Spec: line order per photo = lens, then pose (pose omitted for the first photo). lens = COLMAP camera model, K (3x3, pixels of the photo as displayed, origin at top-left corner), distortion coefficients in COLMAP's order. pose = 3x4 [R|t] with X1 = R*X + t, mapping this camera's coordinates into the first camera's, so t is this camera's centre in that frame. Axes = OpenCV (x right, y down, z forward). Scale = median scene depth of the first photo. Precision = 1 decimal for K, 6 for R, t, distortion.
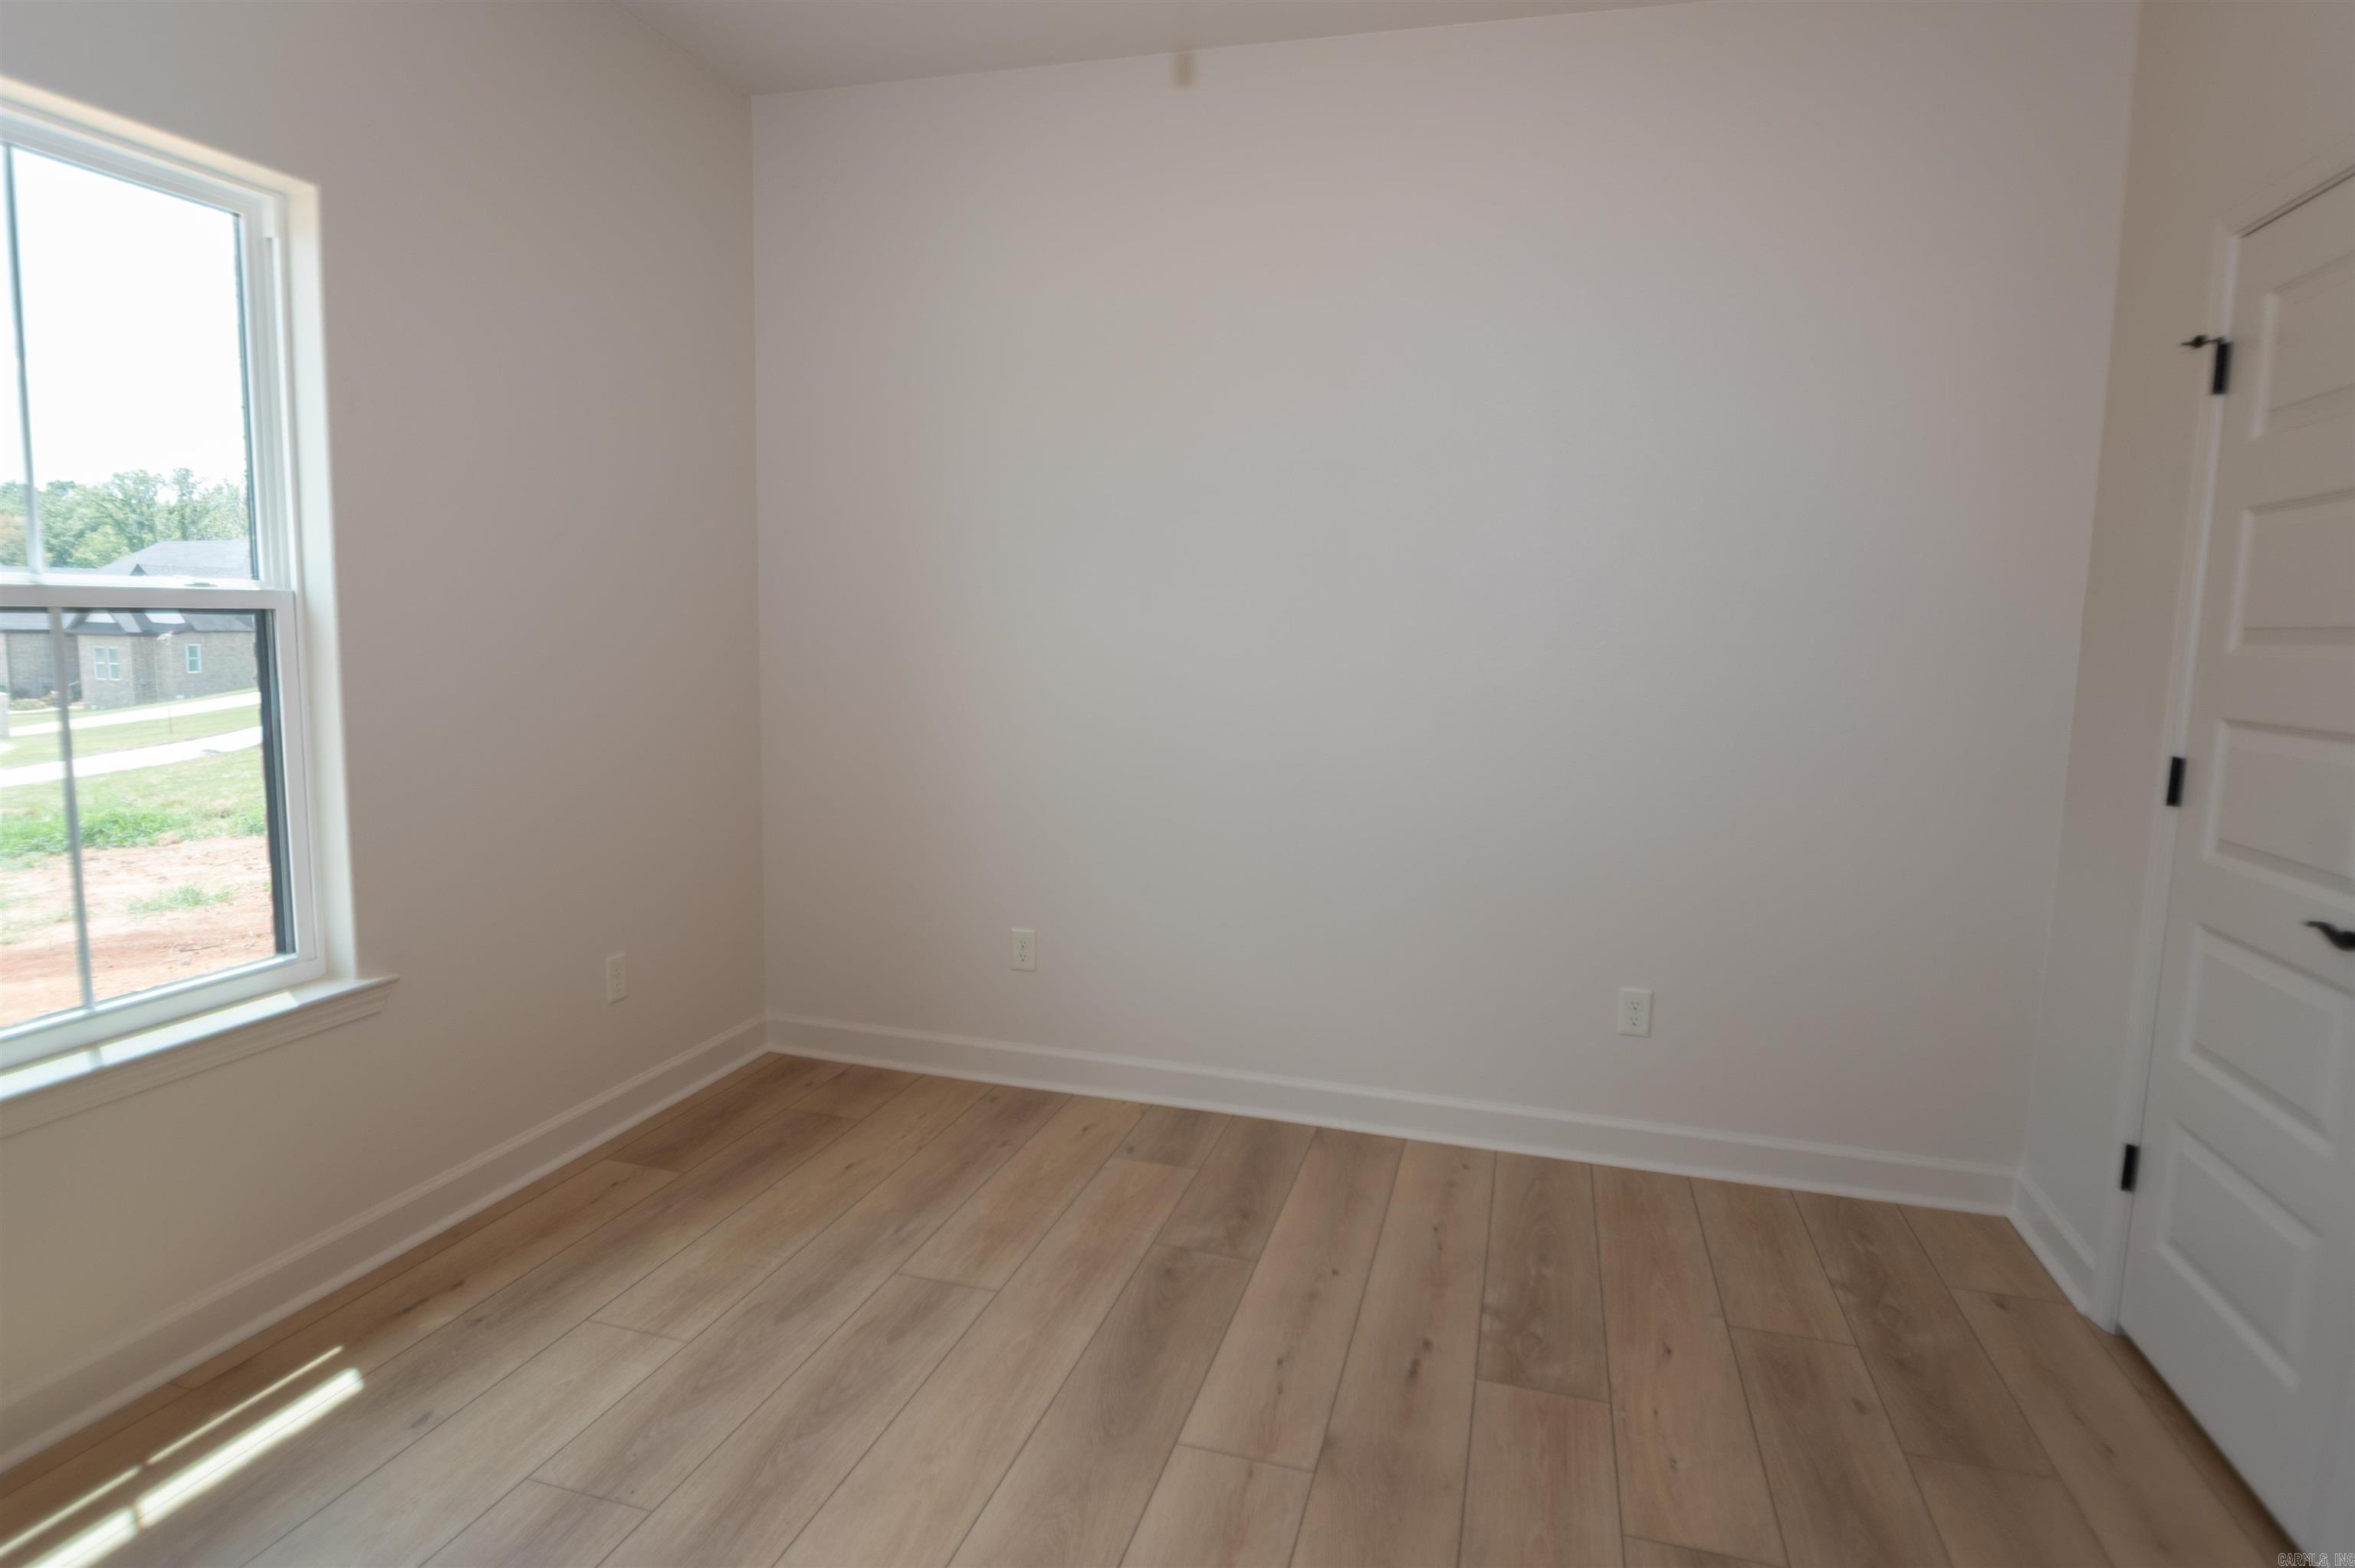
lens RADIAL K [[1305.9, 0, 1177.5], [0, 1305.9, 784.0], [0, 0, 1]] dist [0.000815, -0.018489]
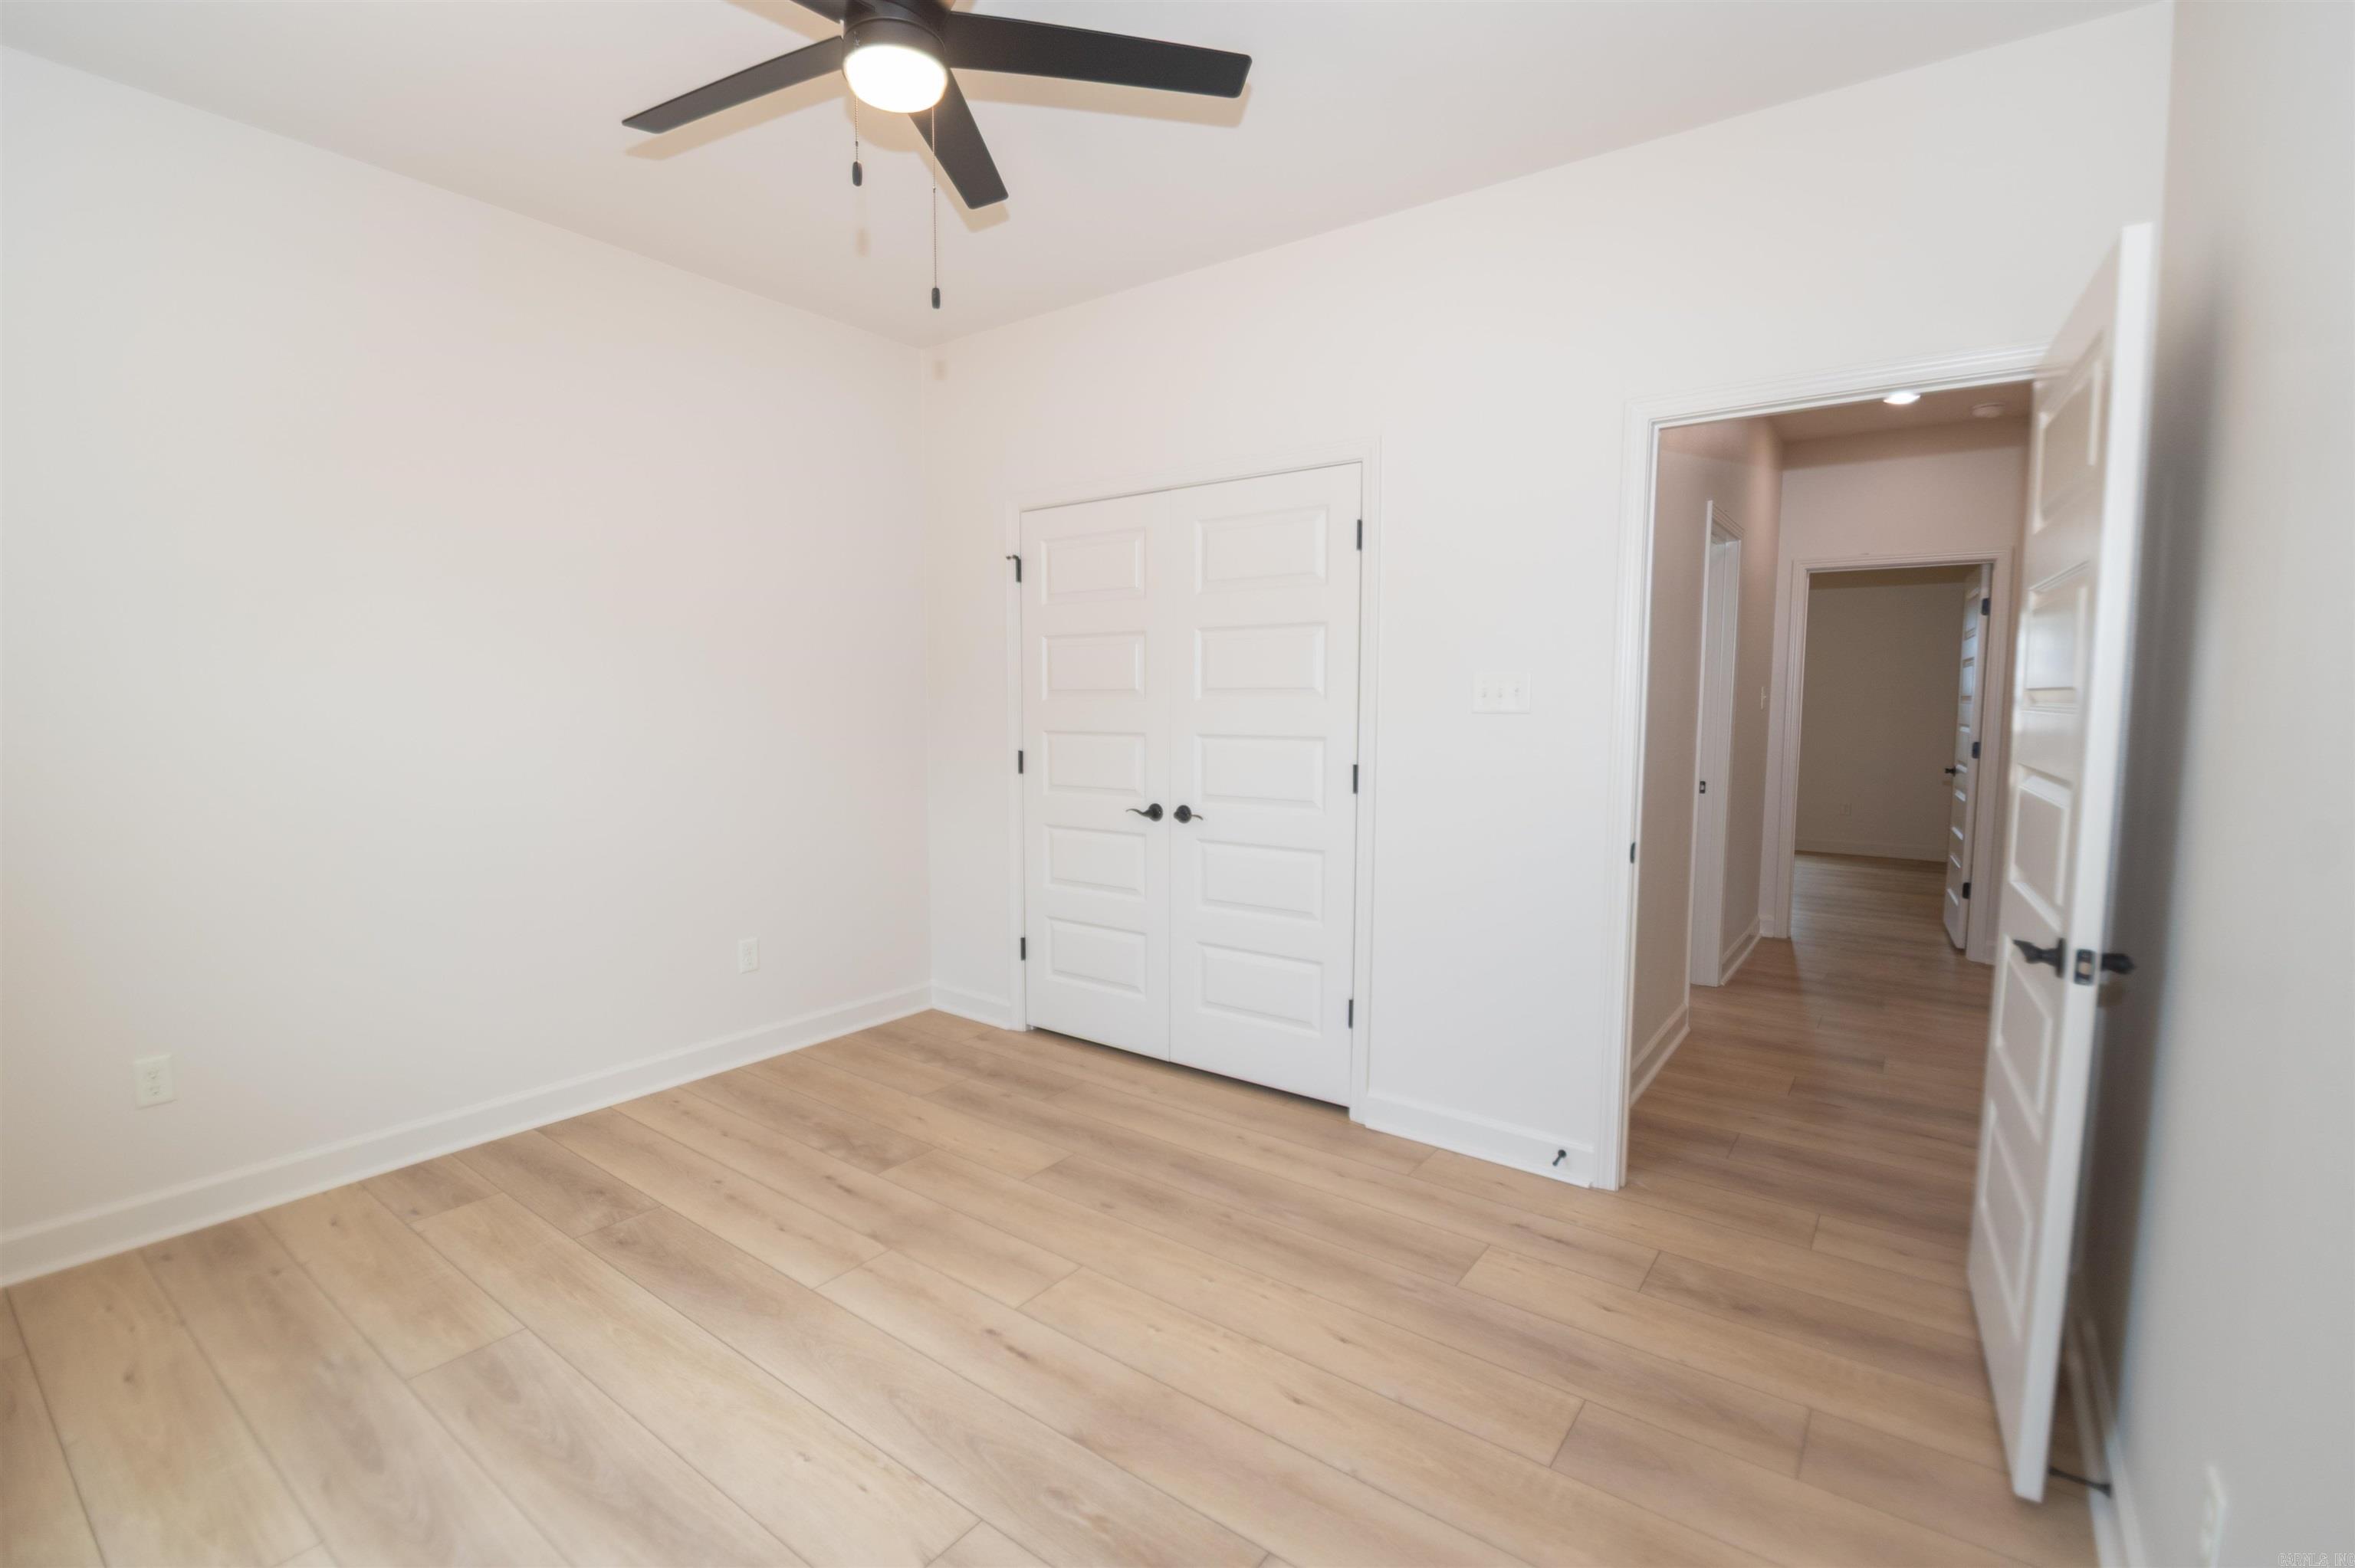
lens RADIAL K [[1019.9, 0, 1129.1], [0, 1019.9, 790.0], [0, 0, 1]] dist [-0.009352, -0.000233]
pose [[0.372591, -0.104048, 0.922144, -0.630733], [0.123388, 0.990426, 0.061898, -0.033965], [-0.919756, 0.090718, 0.381862, 0.180214]]
